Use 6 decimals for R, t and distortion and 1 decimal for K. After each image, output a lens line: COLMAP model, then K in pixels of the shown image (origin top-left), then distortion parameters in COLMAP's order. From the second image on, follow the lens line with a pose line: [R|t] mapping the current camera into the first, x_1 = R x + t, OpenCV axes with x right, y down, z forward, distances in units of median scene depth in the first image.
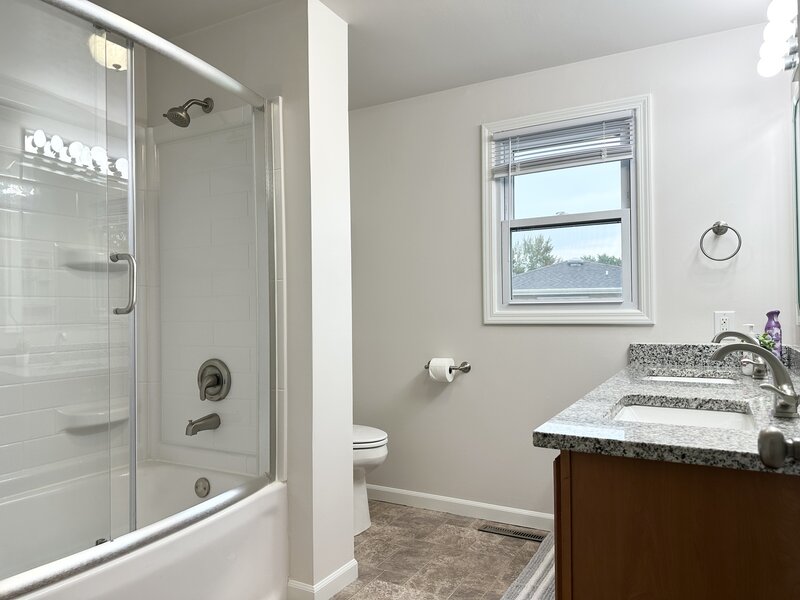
lens RADIAL K [[560.7, 0, 400.0], [0, 560.7, 300.0], [0, 0, 1]] dist [0.106875, -0.178118]
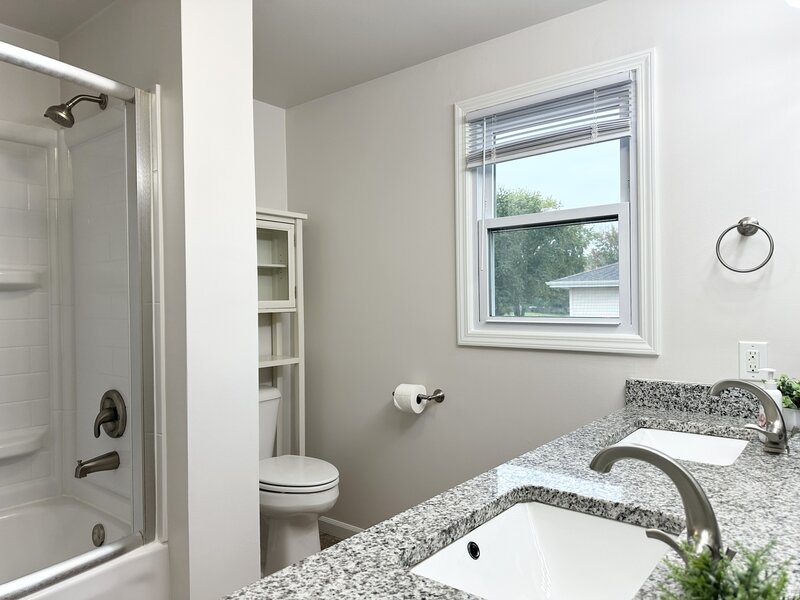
lens RADIAL K [[560.7, 0, 400.0], [0, 560.7, 300.0], [0, 0, 1]] dist [0.106875, -0.178118]
pose [[0.983802, -0.000085, -0.179261, 0.240714], [0.004089, 0.999750, 0.021965, -0.047994], [0.179215, -0.022342, 0.983556, 0.193074]]
